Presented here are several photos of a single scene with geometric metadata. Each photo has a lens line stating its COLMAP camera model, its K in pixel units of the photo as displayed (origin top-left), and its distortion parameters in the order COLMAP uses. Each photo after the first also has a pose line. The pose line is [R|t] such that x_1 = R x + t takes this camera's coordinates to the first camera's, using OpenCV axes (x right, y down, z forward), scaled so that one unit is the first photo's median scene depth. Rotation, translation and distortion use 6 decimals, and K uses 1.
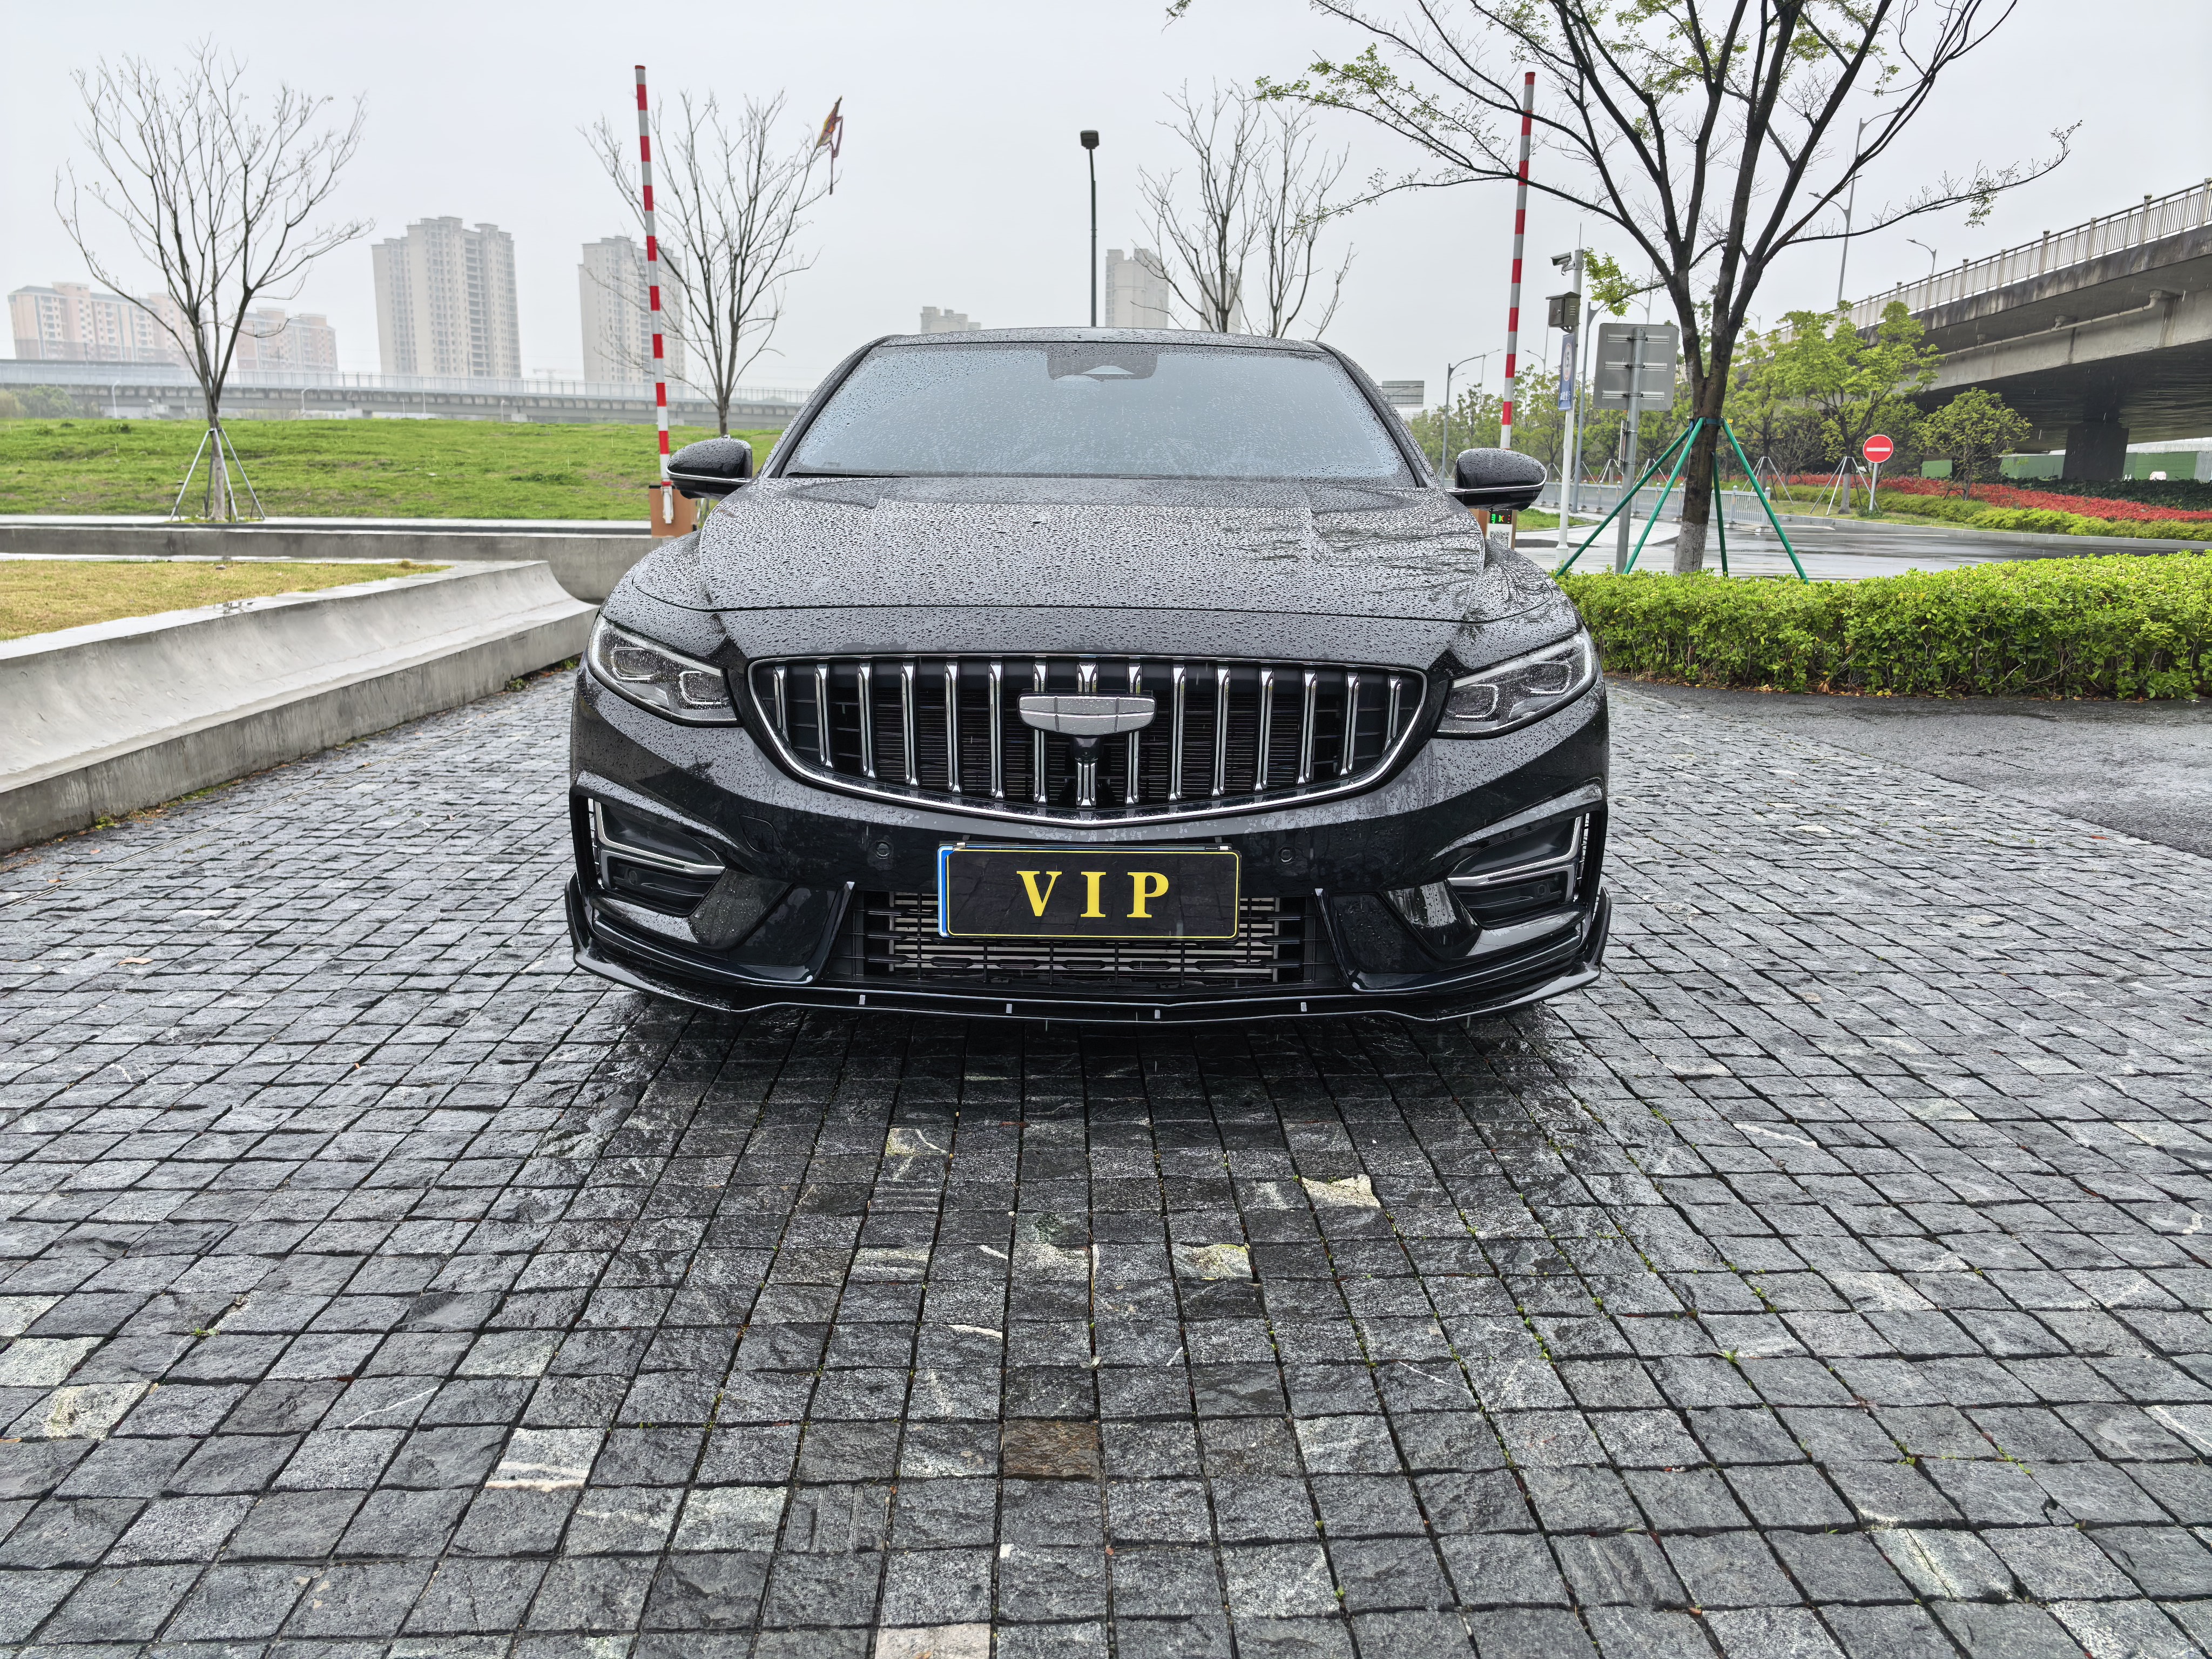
lens RADIAL K [[1573.7, 0, 1106.0], [0, 1573.7, 829.5], [0, 0, 1]] dist [0.056463, -0.062568]
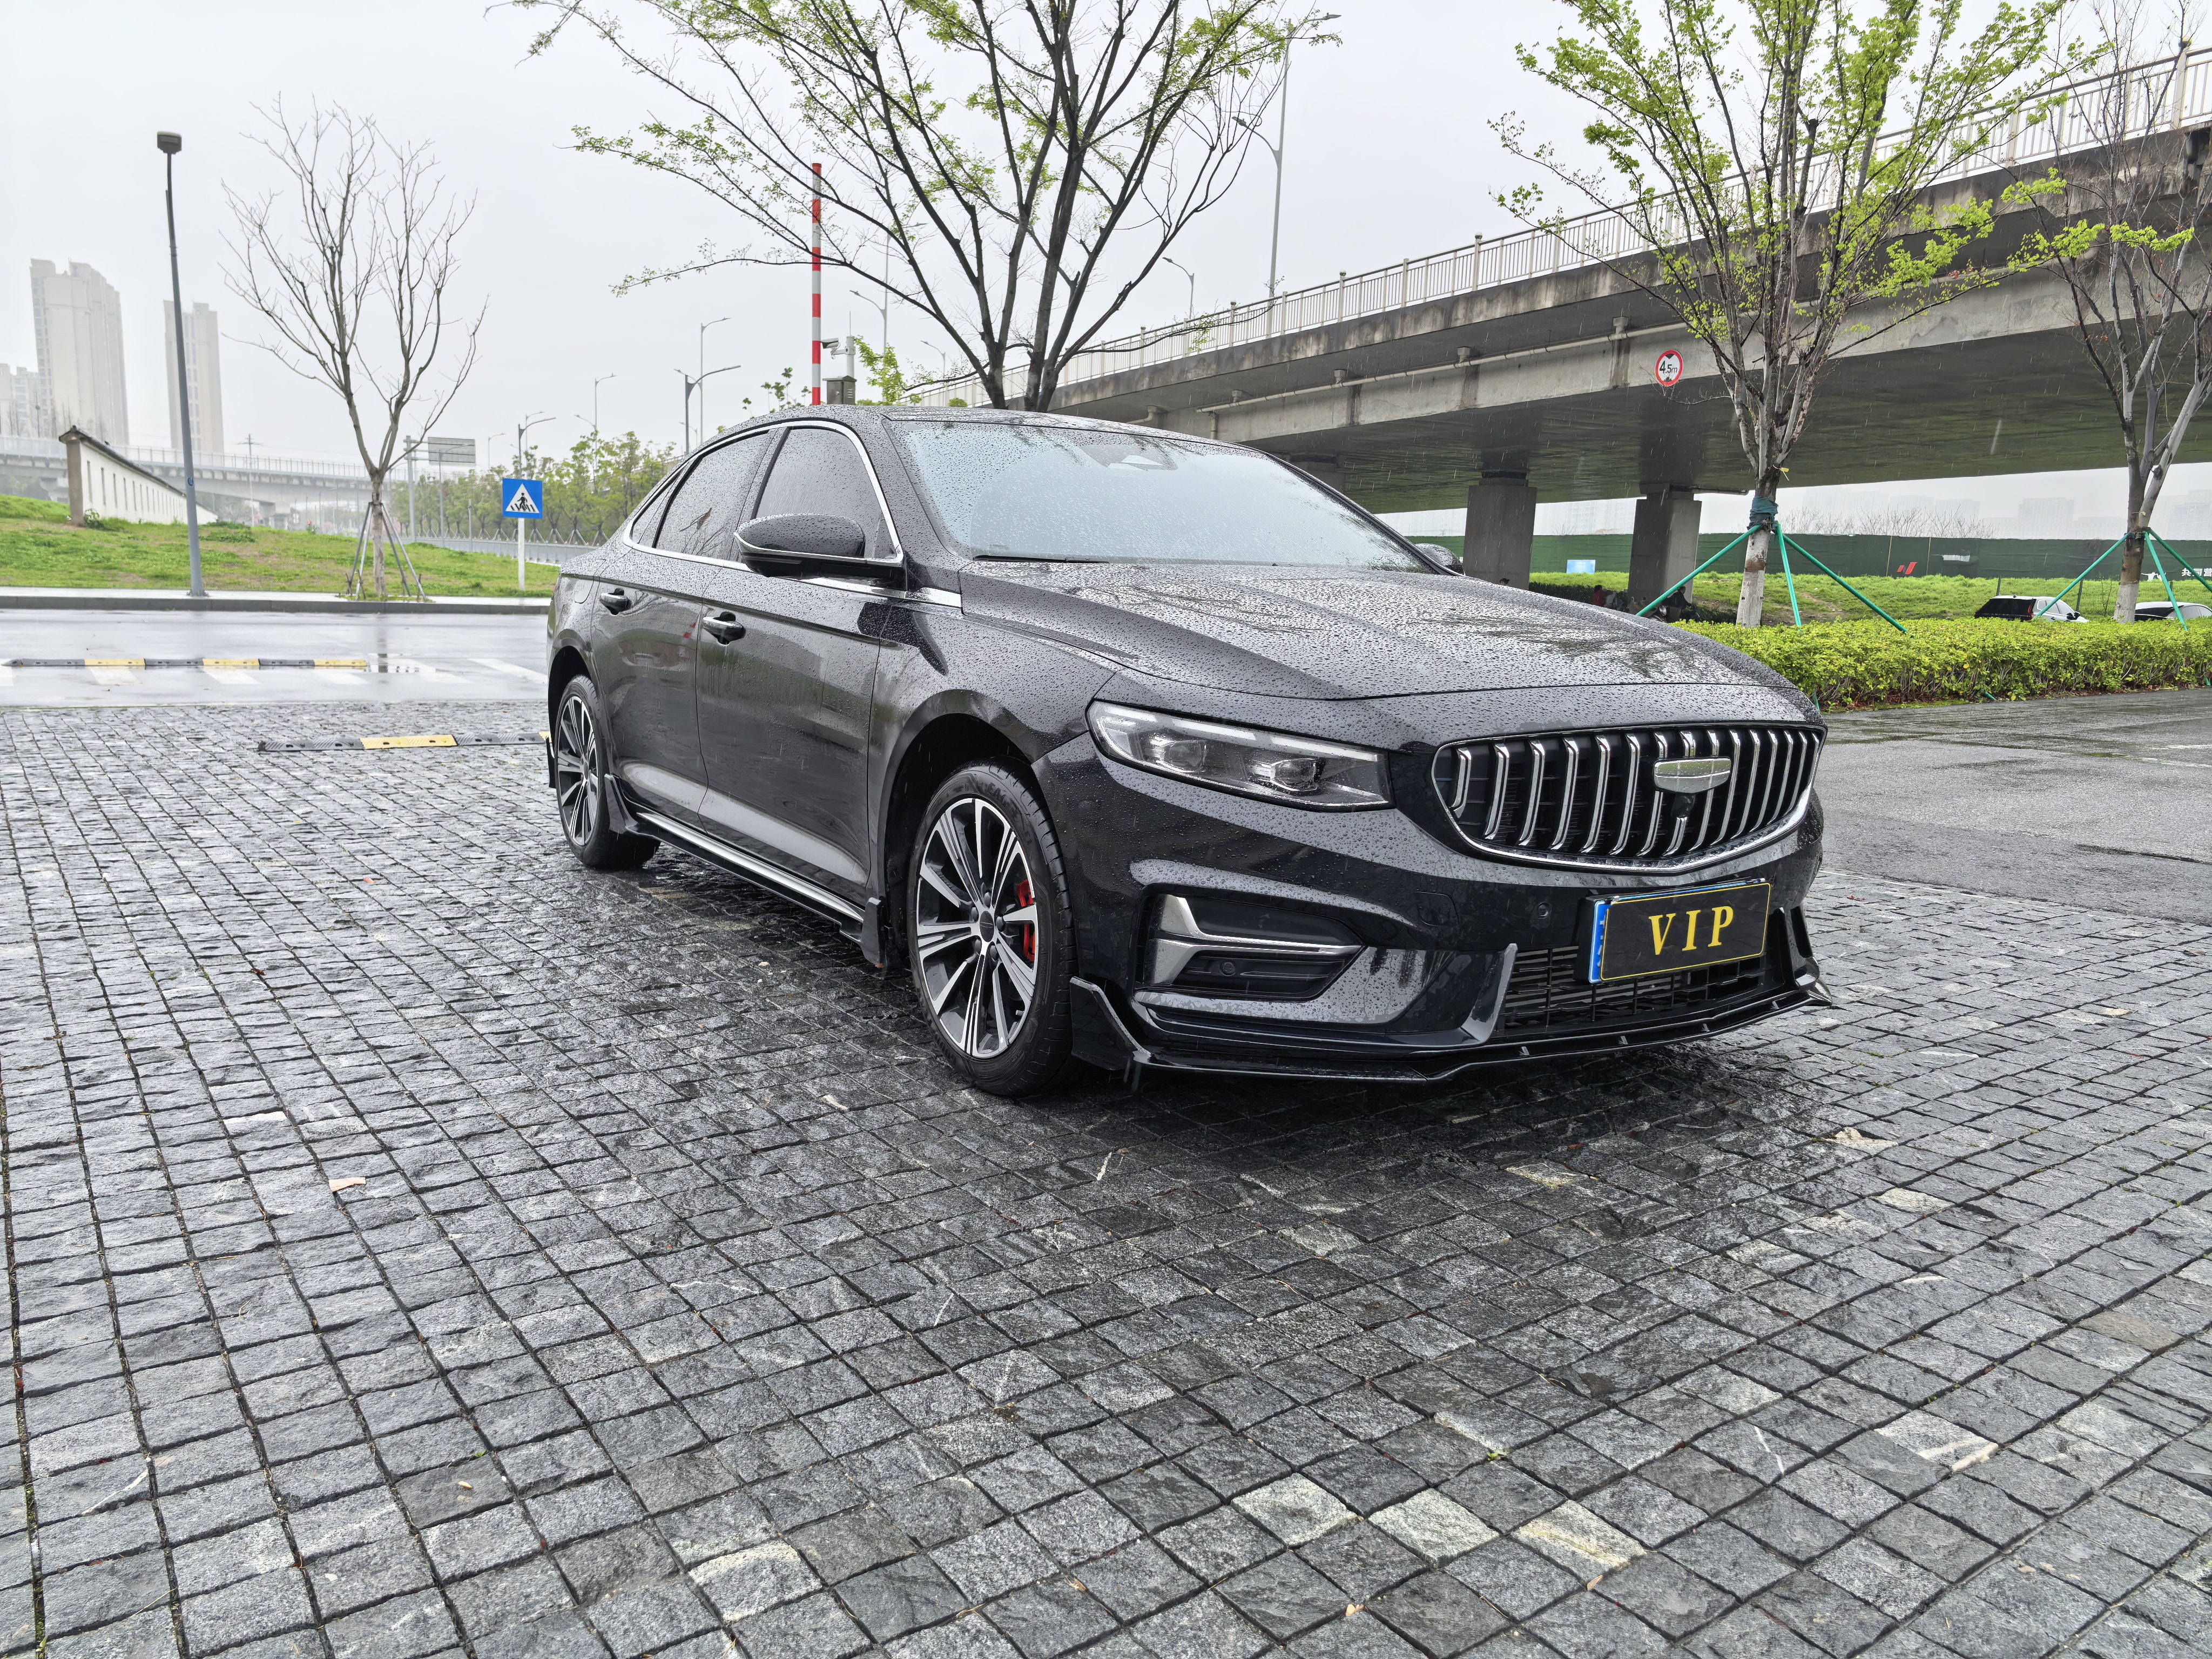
lens RADIAL K [[1569.0, 0, 1111.4], [0, 1569.0, 892.5], [0, 0, 1]] dist [0.012082, -0.006880]
pose [[0.842849, -0.093780, 0.529916, -0.626051], [0.094720, 0.995178, 0.025463, -0.035979], [-0.529749, 0.028733, 0.847668, 0.154288]]
